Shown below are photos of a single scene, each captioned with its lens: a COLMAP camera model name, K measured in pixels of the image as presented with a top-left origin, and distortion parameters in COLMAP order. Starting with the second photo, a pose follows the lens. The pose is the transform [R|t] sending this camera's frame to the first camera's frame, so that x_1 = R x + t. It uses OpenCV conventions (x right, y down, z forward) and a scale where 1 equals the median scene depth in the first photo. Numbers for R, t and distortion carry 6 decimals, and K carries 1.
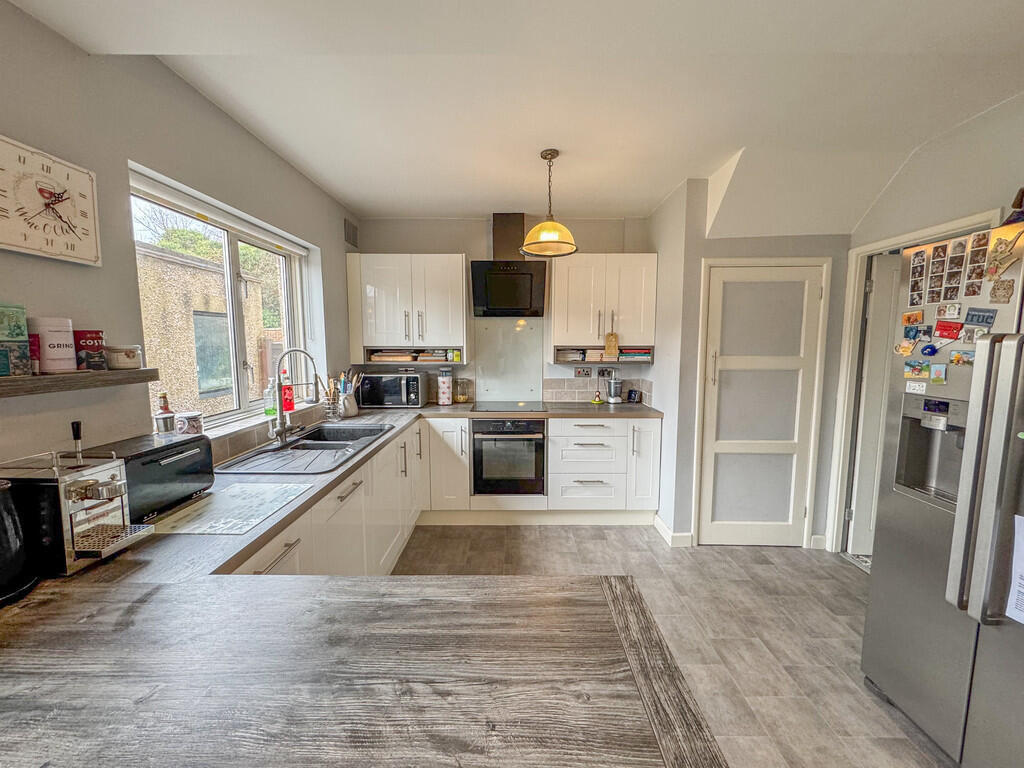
lens RADIAL K [[417.5, 0, 510.0], [0, 417.5, 384.2], [0, 0, 1]] dist [0.000064, 0.000244]
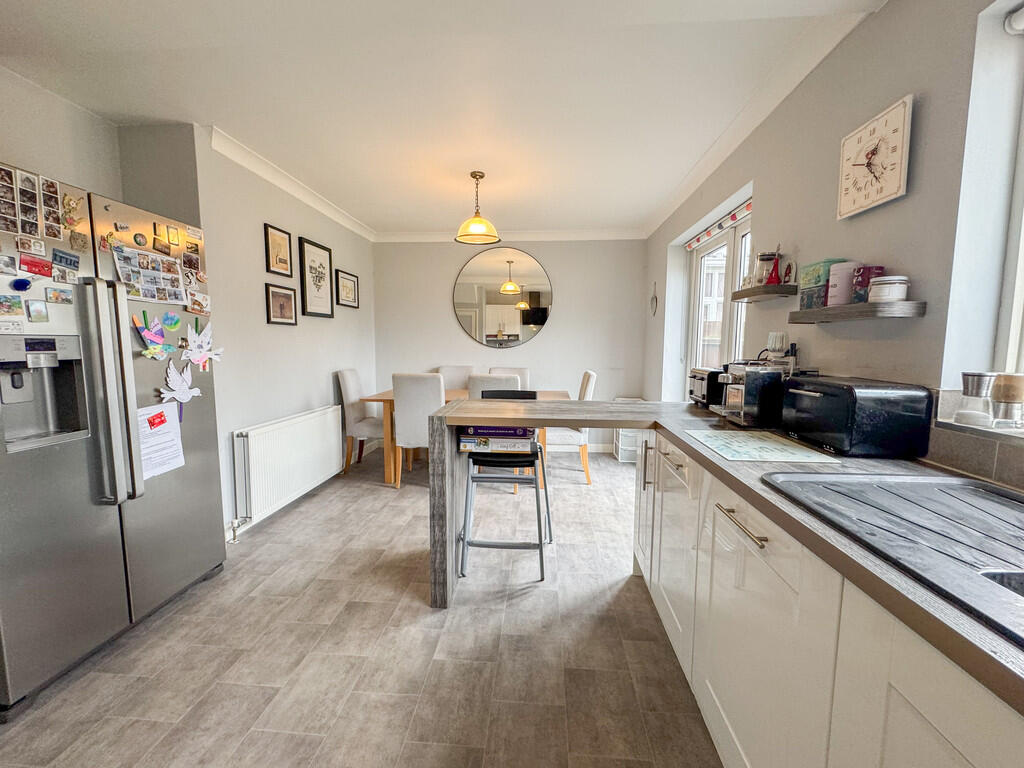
lens RADIAL K [[417.5, 0, 513.4], [0, 417.5, 384.1], [0, 0, 1]] dist [0.000064, 0.000244]
pose [[-0.997702, -0.009526, 0.067083, -0.067730], [0.004212, 0.979432, 0.201731, -0.022330], [-0.067625, 0.201550, -0.977141, 0.864972]]
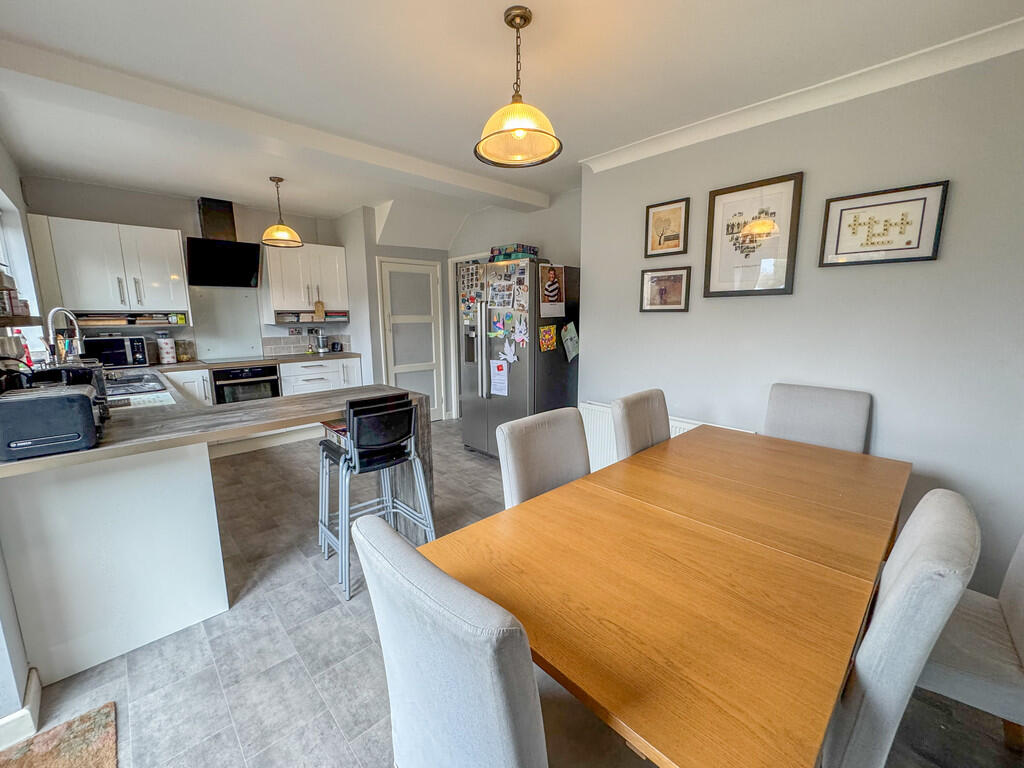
lens RADIAL K [[417.5, 0, 511.6], [0, 417.5, 383.6], [0, 0, 1]] dist [0.000064, 0.000244]
pose [[0.717294, -0.119038, 0.686527, -0.308651], [0.078083, 0.992825, 0.090565, 0.082280], [-0.692381, -0.011355, 0.721442, -0.505763]]
